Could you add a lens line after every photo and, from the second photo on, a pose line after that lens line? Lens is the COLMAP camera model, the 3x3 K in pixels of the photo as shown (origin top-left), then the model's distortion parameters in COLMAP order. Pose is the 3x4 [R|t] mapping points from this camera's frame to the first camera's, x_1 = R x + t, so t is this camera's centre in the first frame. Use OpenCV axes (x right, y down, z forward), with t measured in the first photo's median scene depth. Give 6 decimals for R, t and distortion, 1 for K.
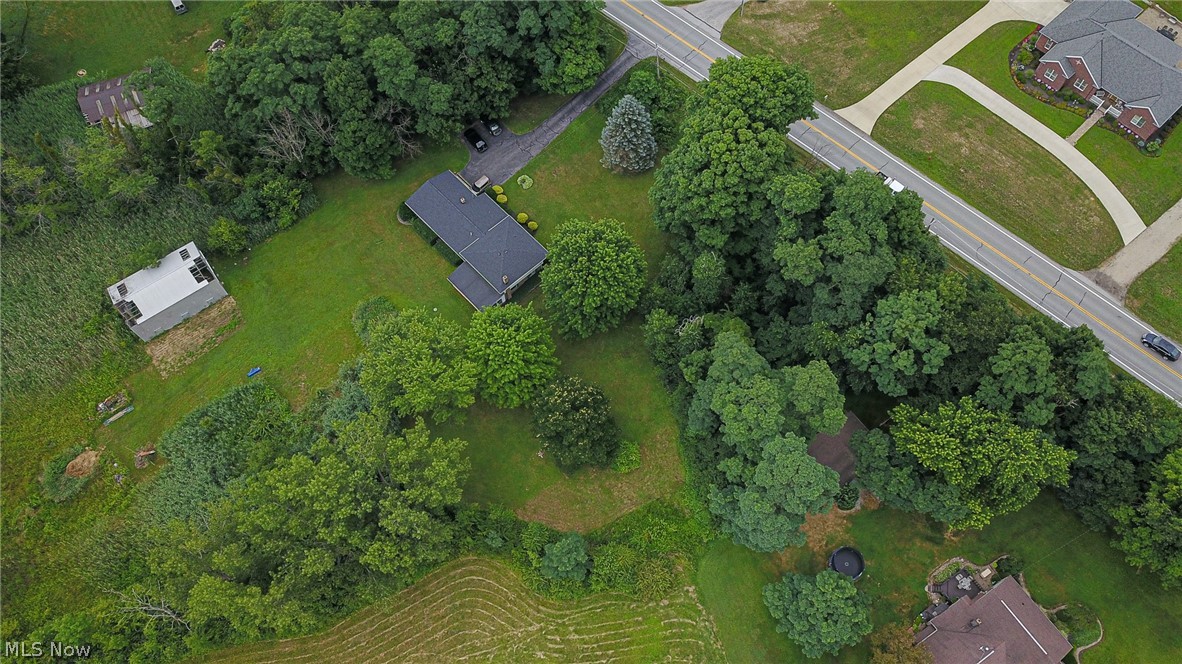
lens RADIAL K [[904.2, 0, 595.5], [0, 904.2, 339.5], [0, 0, 1]] dist [0.013639, -0.004003]
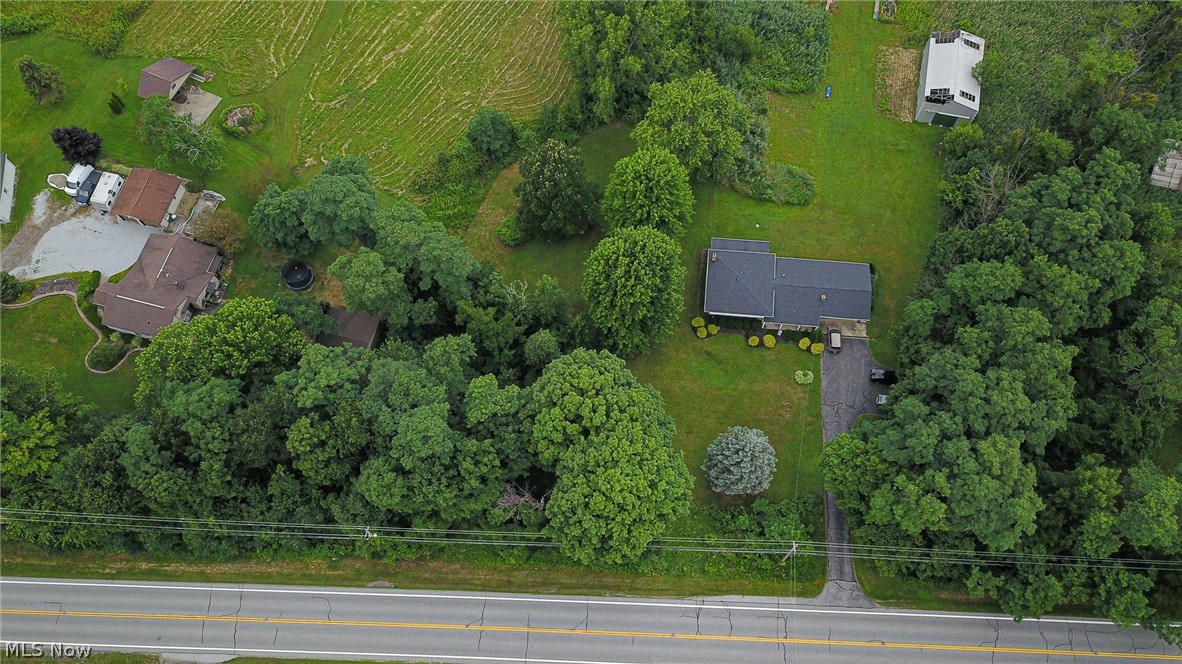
lens RADIAL K [[904.2, 0, 595.5], [0, 904.2, 339.5], [0, 0, 1]] dist [0.013639, -0.004003]
pose [[-0.751082, 0.624736, -0.213498, 0.282194], [-0.578242, -0.466428, 0.669388, -0.745171], [0.318609, 0.626219, 0.711574, 0.350284]]
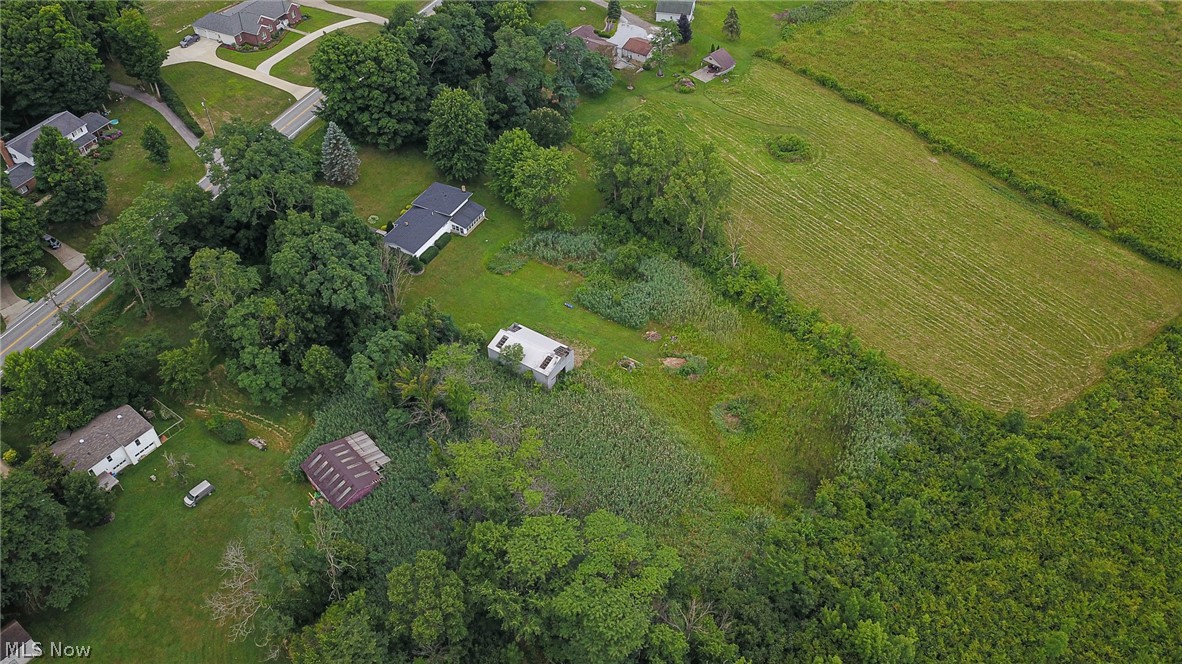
lens RADIAL K [[888.5, 0, 593.6], [0, 888.5, 336.2], [0, 0, 1]] dist [0.021485, -0.000483]
pose [[-0.348095, -0.637863, 0.686993, -1.483920], [0.848392, 0.097419, 0.520327, -0.692926], [-0.398824, 0.763963, 0.507248, 0.374342]]
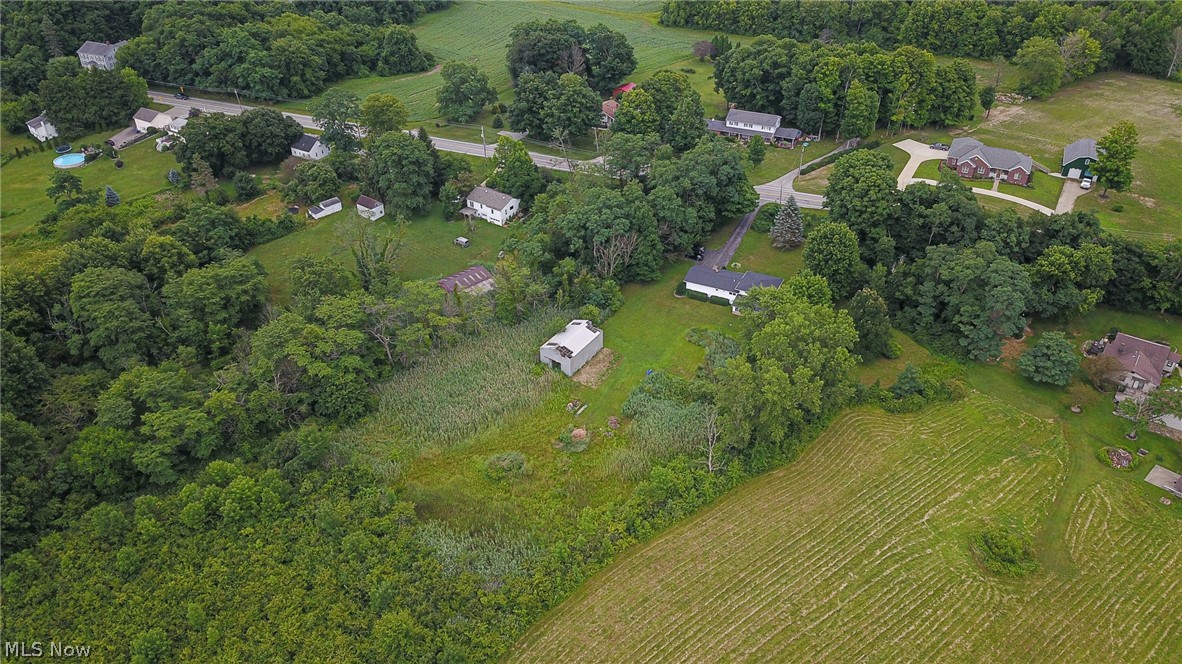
lens RADIAL K [[904.2, 0, 595.5], [0, 904.2, 339.5], [0, 0, 1]] dist [0.013639, -0.004003]
pose [[0.930602, -0.188041, 0.314039, -1.023116], [0.320703, 0.832425, -0.451906, 0.711674], [-0.176437, 0.521258, 0.834961, -0.304979]]
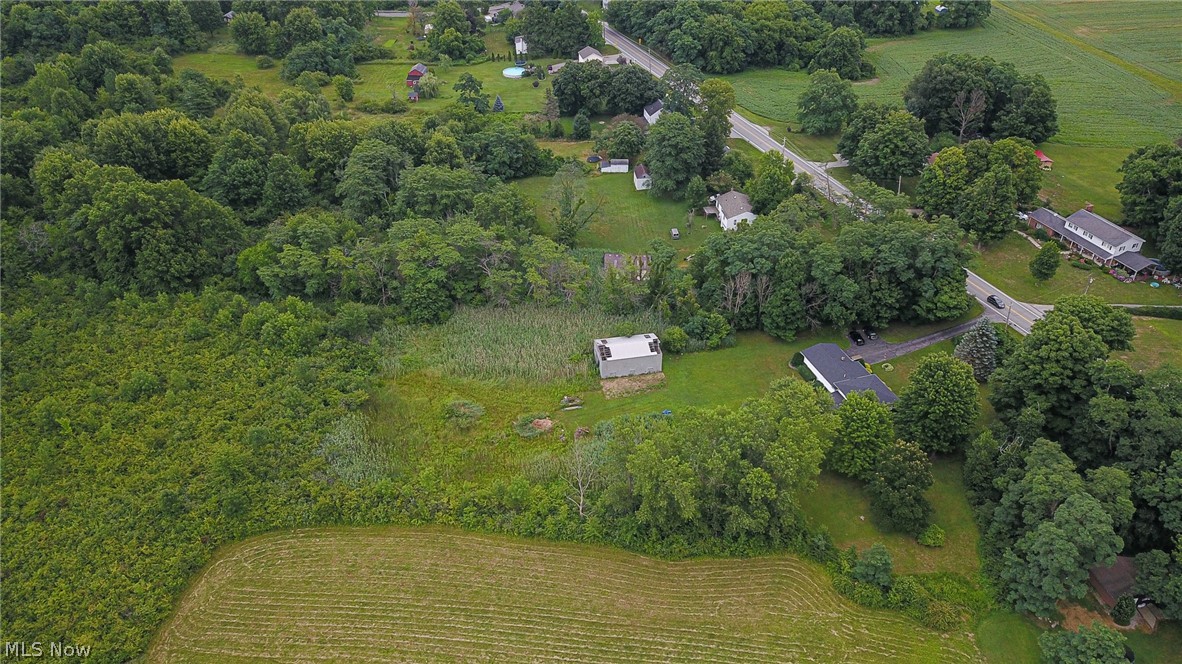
lens RADIAL K [[904.2, 0, 595.5], [0, 904.2, 339.5], [0, 0, 1]] dist [0.013639, -0.004003]
pose [[0.911527, 0.256033, -0.321817, -0.060321], [-0.381354, 0.819135, -0.428471, 0.648970], [0.153909, 0.513289, 0.844303, -0.291170]]
